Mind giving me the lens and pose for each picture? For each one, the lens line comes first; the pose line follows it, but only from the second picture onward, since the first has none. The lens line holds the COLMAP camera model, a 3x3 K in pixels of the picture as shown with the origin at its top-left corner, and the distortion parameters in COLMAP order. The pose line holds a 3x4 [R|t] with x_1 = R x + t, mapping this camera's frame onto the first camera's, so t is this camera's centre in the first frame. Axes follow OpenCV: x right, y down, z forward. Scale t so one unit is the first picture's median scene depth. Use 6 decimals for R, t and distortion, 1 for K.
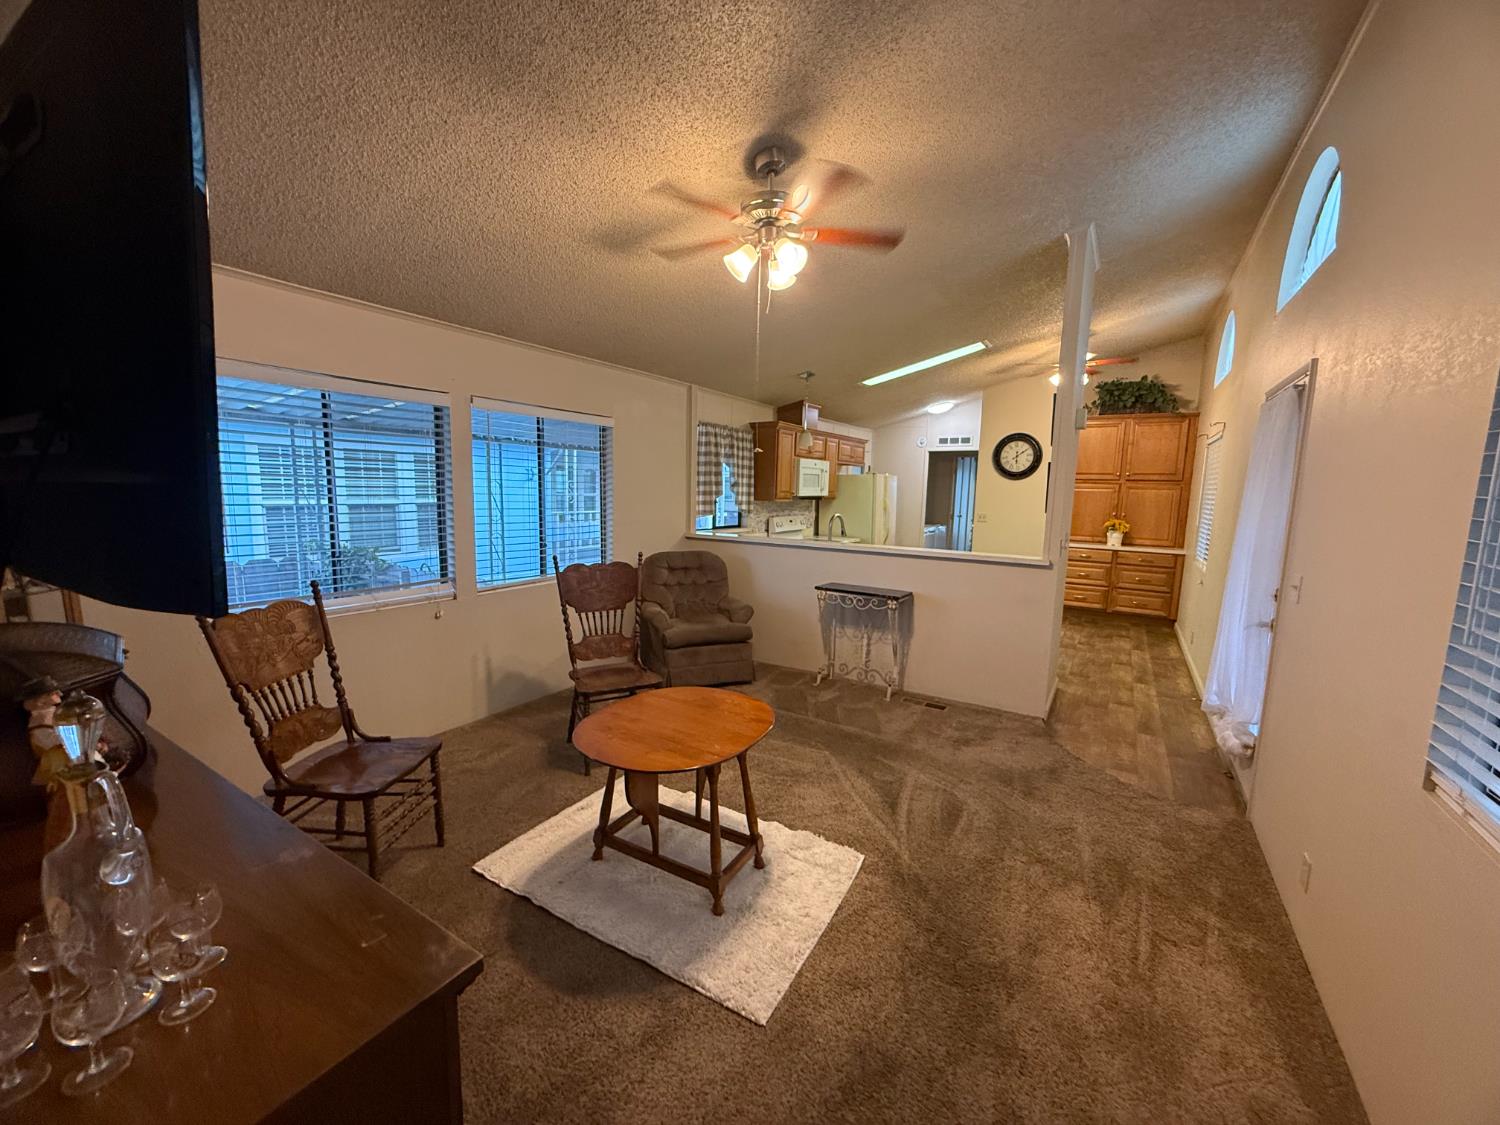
lens RADIAL K [[597.5, 0, 747.0], [0, 597.5, 564.3], [0, 0, 1]] dist [0.000547, -0.000243]
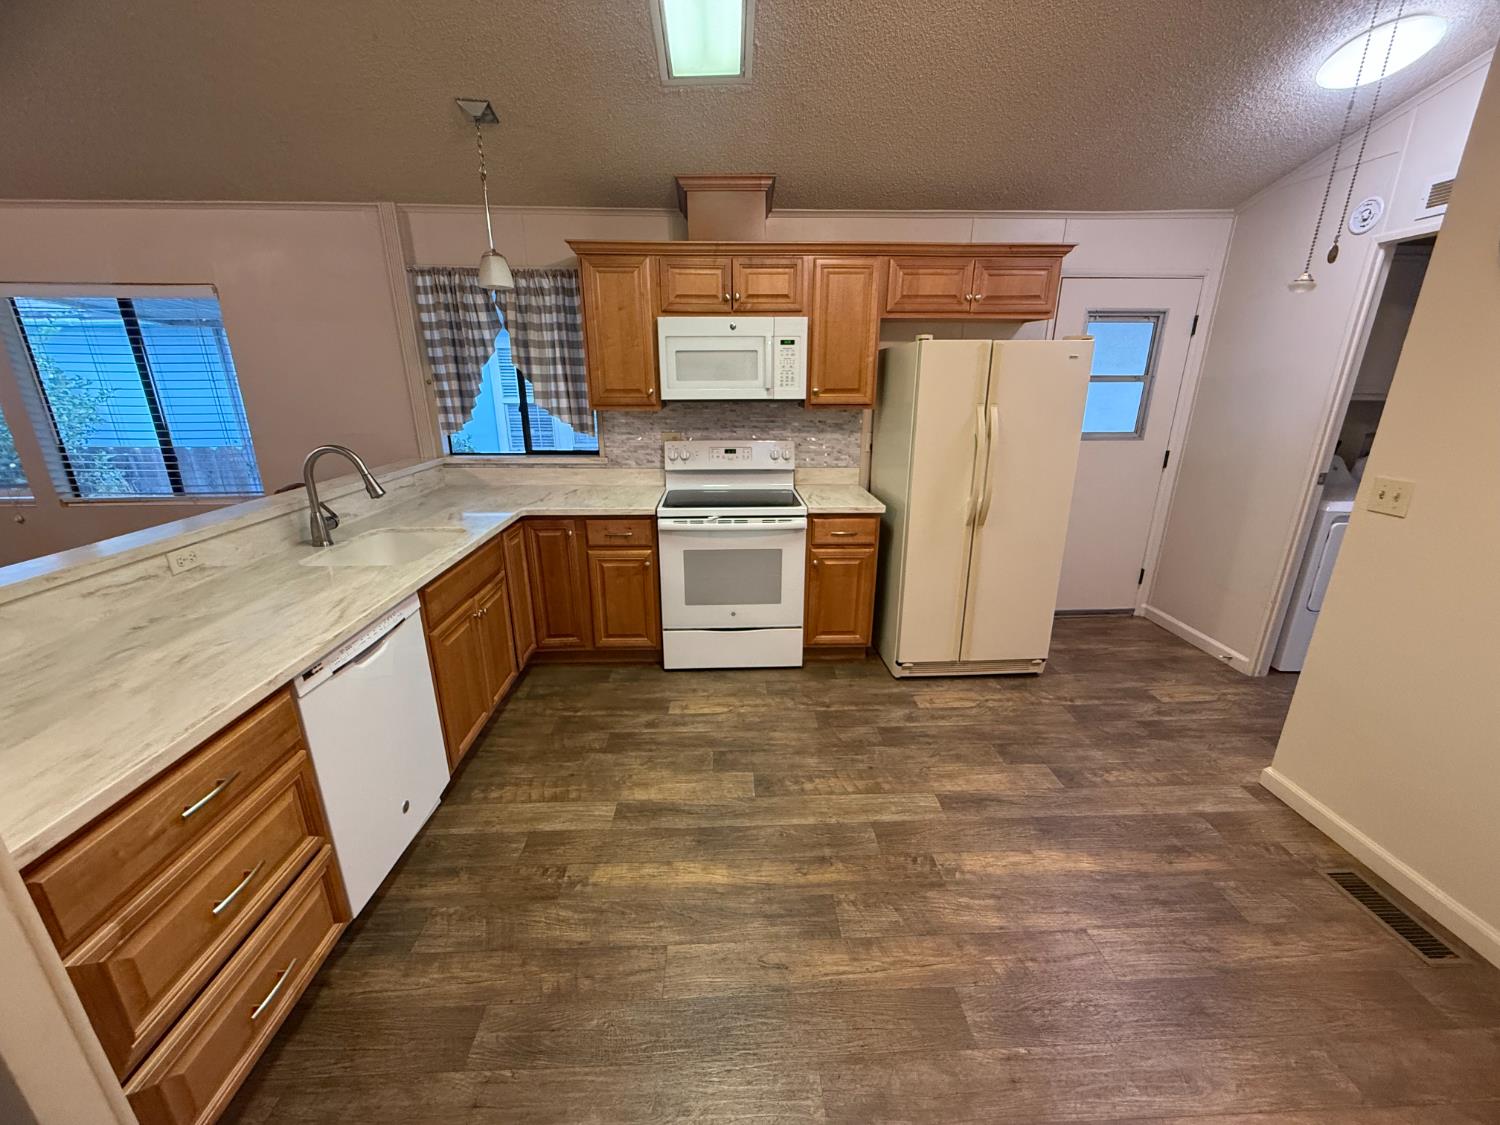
lens RADIAL K [[597.5, 0, 747.8], [0, 597.5, 565.6], [0, 0, 1]] dist [0.000547, -0.000243]
pose [[0.563309, 0.232096, -0.792978, 0.525261], [-0.094960, 0.971562, 0.216908, -0.093130], [0.820771, -0.046885, 0.569330, 0.756989]]
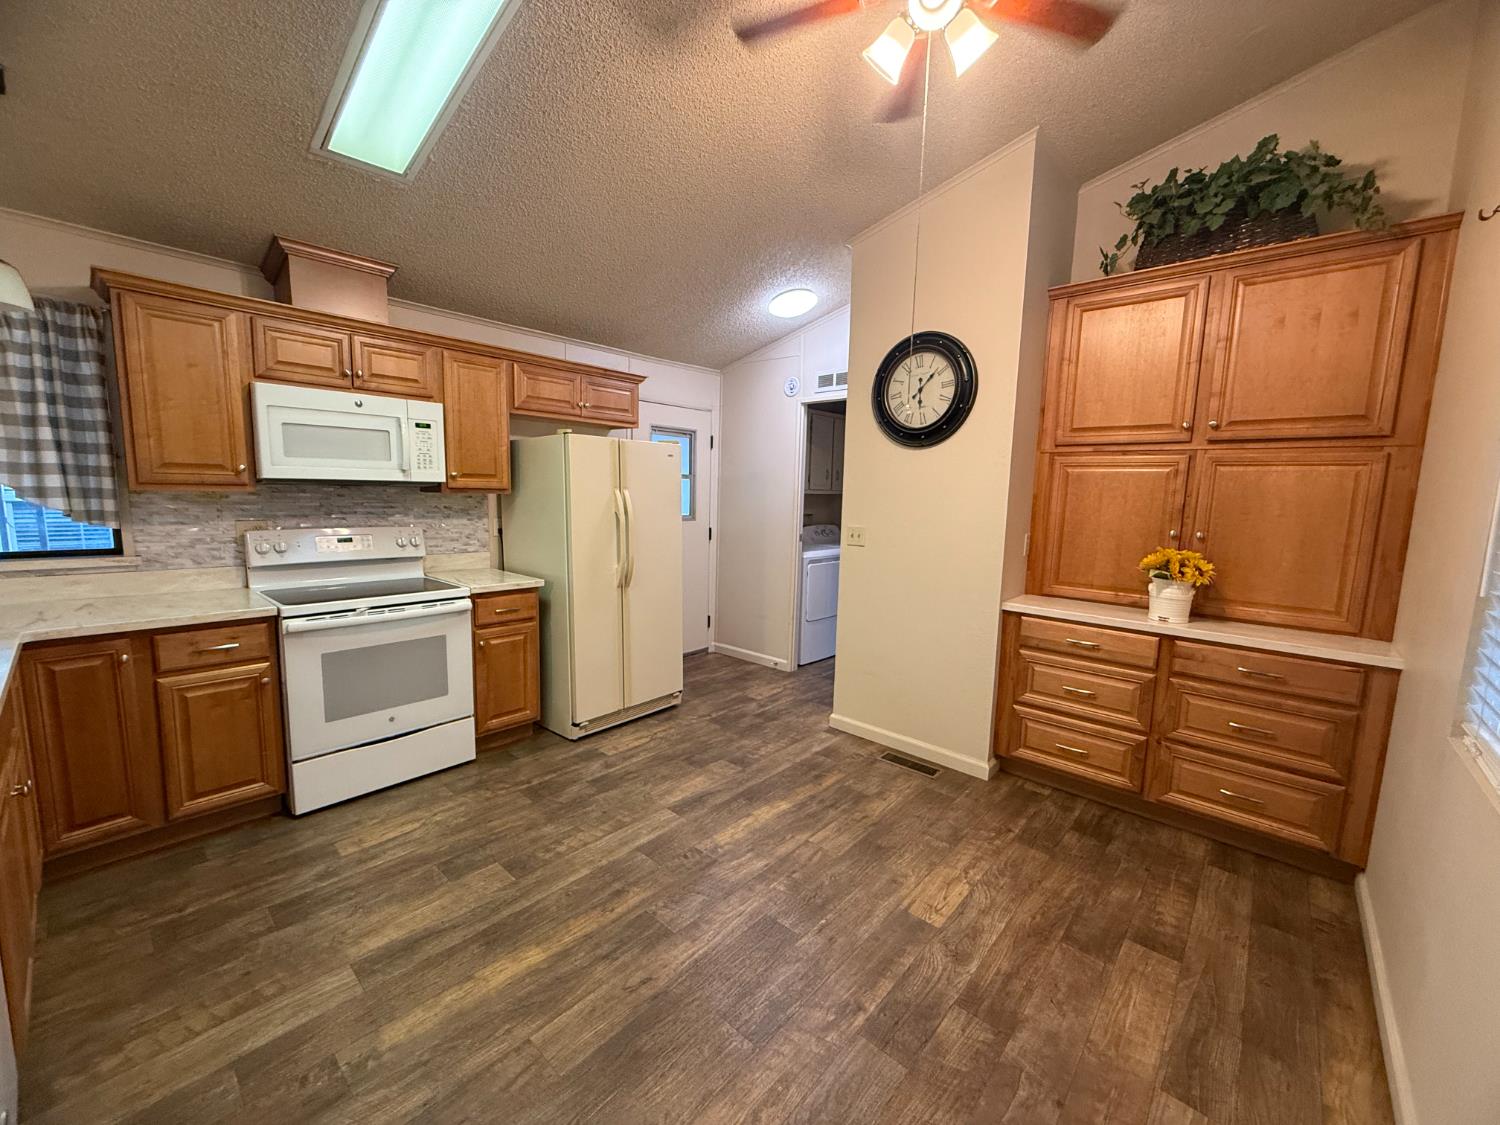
lens RADIAL K [[597.5, 0, 748.5], [0, 597.5, 564.8], [0, 0, 1]] dist [0.000547, -0.000243]
pose [[0.985537, 0.023097, -0.167880, 0.459154], [-0.024934, 0.999650, -0.008838, -0.060090], [0.167617, 0.012896, 0.985768, 0.648684]]
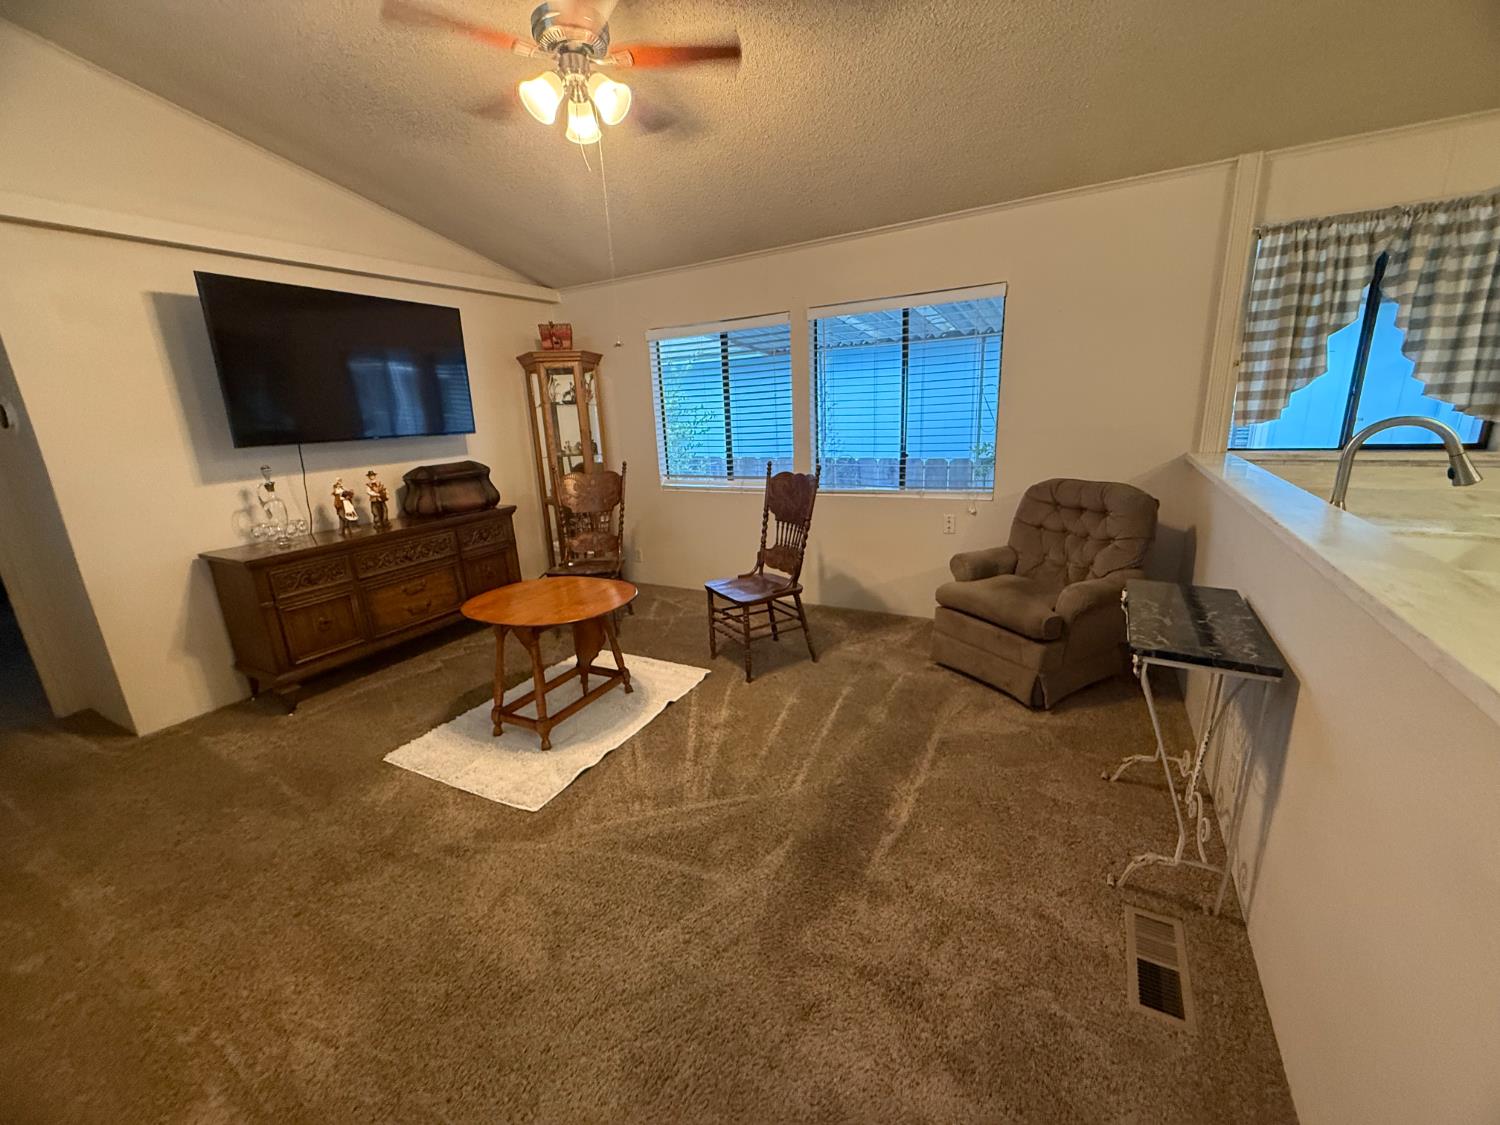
lens RADIAL K [[597.5, 0, 749.3], [0, 597.5, 566.8], [0, 0, 1]] dist [0.000547, -0.000243]
pose [[0.044630, 0.234423, -0.971110, 0.370744], [-0.079252, 0.969845, 0.230475, -0.037402], [0.995855, 0.066676, 0.061863, 0.462092]]
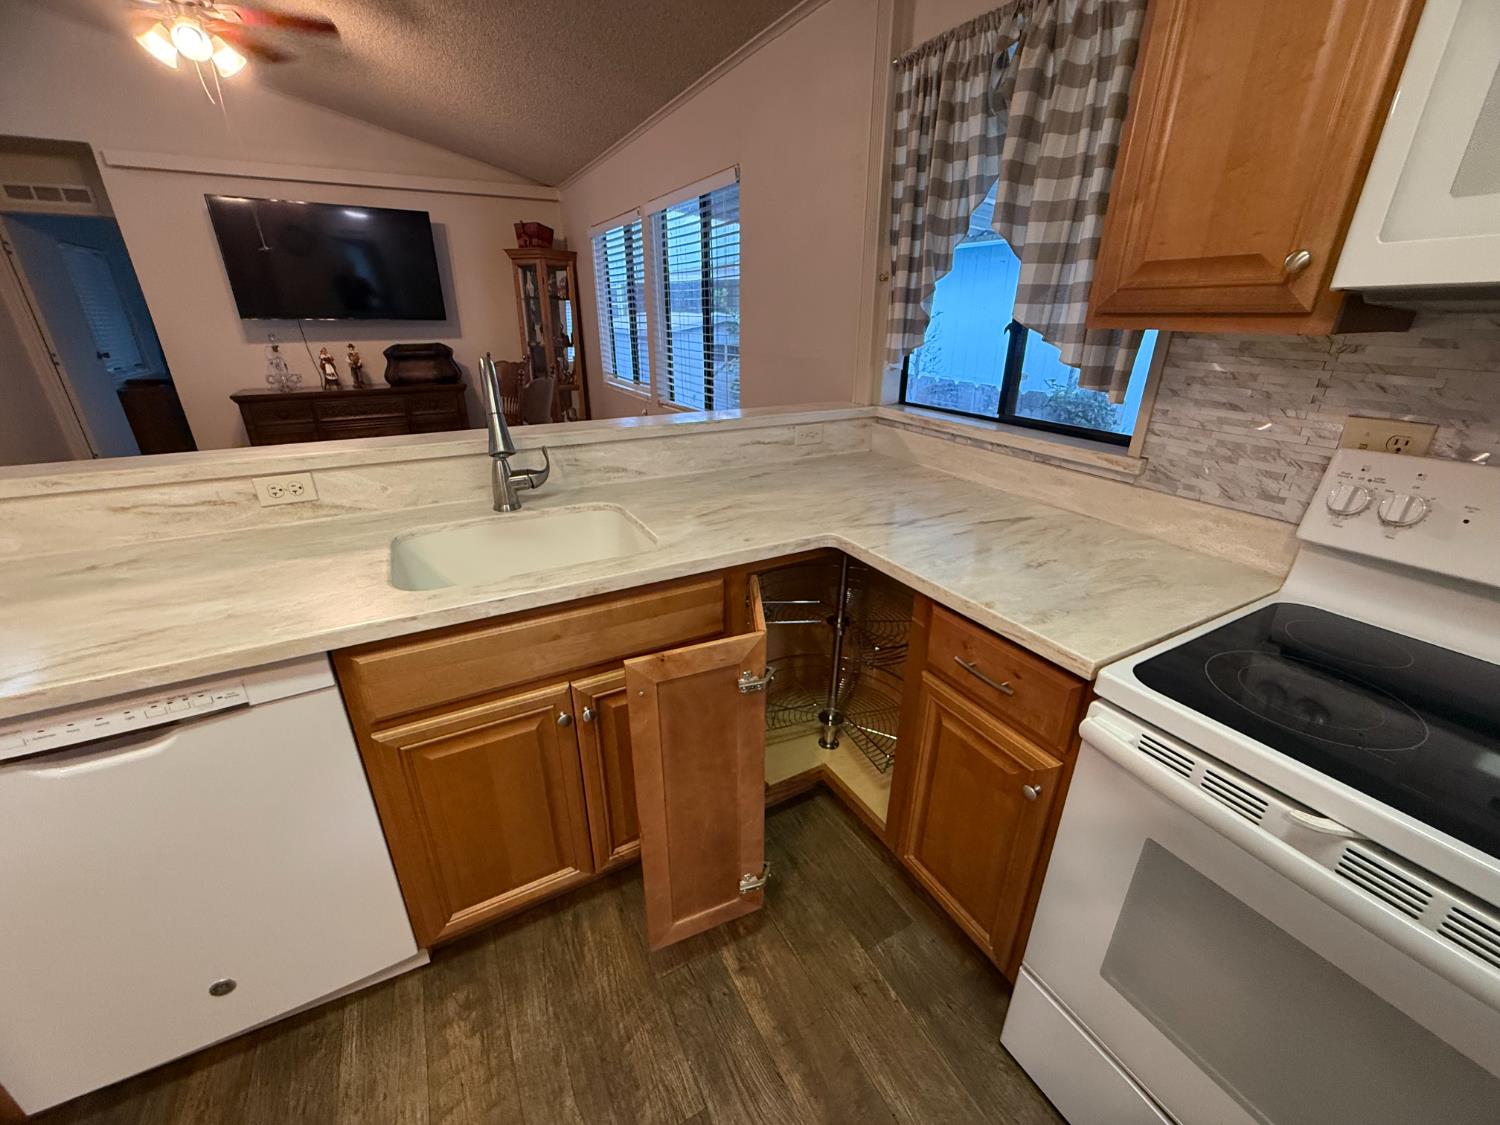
lens RADIAL K [[597.5, 0, 750.8], [0, 597.5, 565.2], [0, 0, 1]] dist [0.000547, -0.000243]
pose [[-0.485137, 0.317769, -0.814656, 0.257201], [-0.125151, 0.896811, 0.424344, -0.097995], [0.865436, 0.307820, -0.395307, 0.938317]]
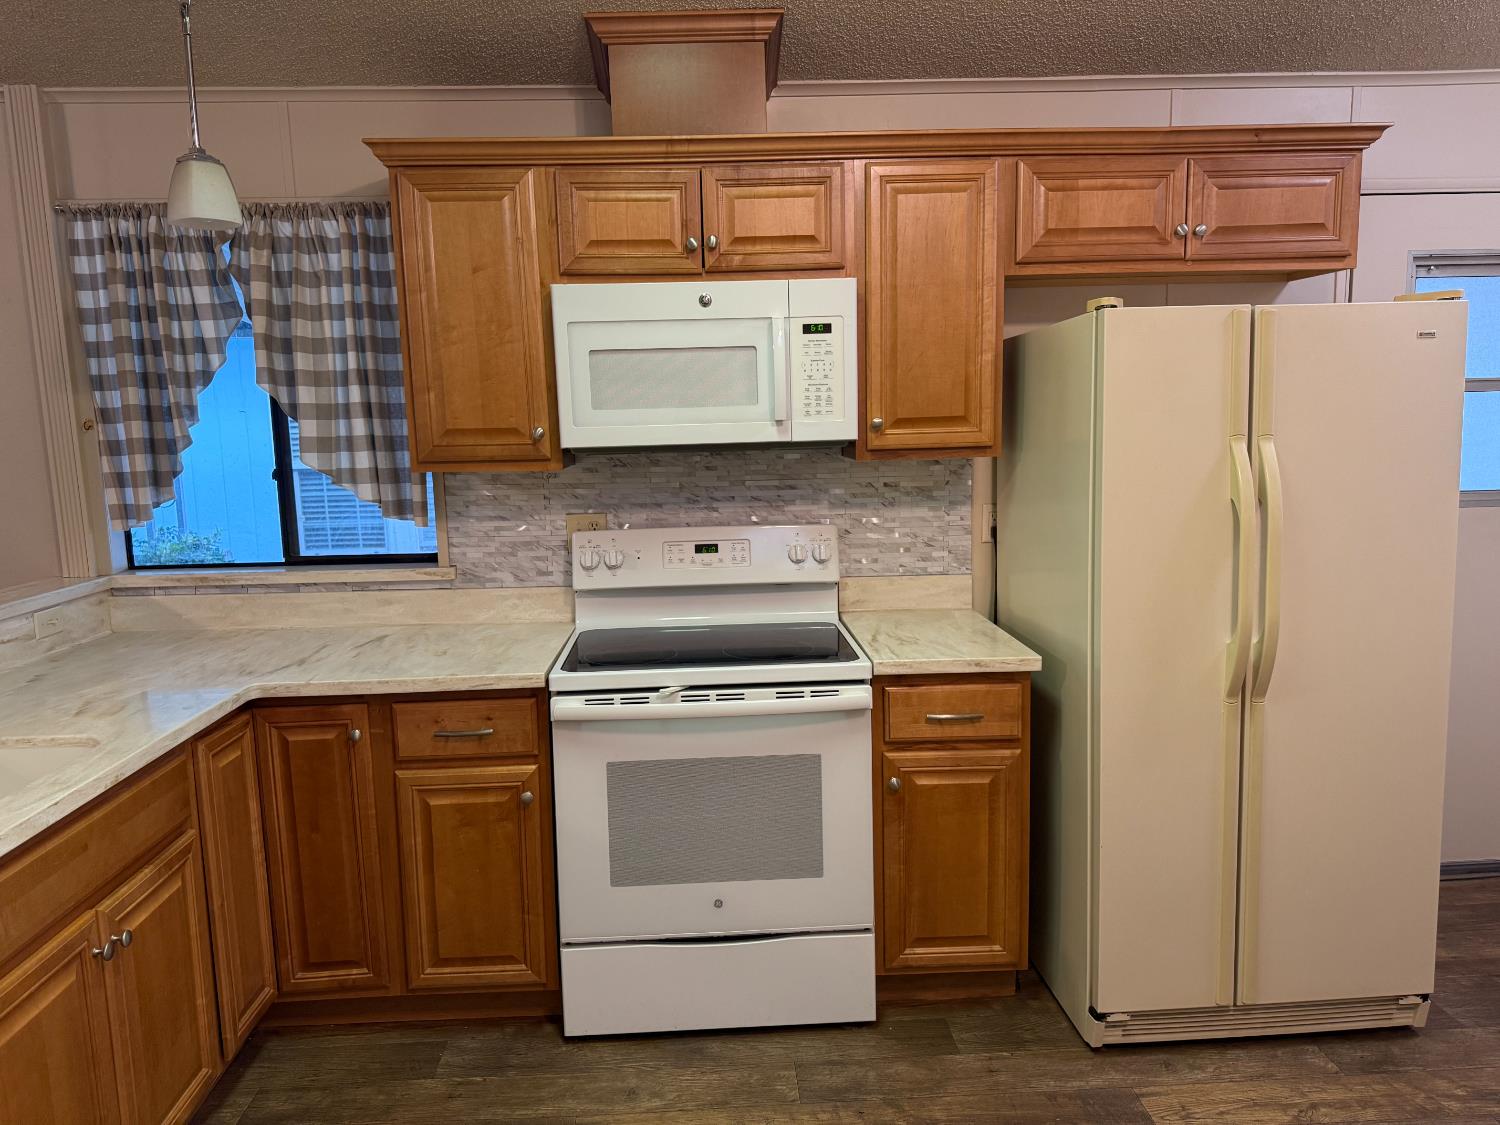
lens RADIAL K [[1057.7, 0, 748.9], [0, 1057.7, 565.0], [0, 0, 1]] dist [0.061535, -0.071676]
pose [[0.565514, 0.080536, -0.820797, 0.459459], [-0.069871, 0.996321, 0.049618, -0.092122], [0.821773, 0.029290, 0.569061, 0.805407]]
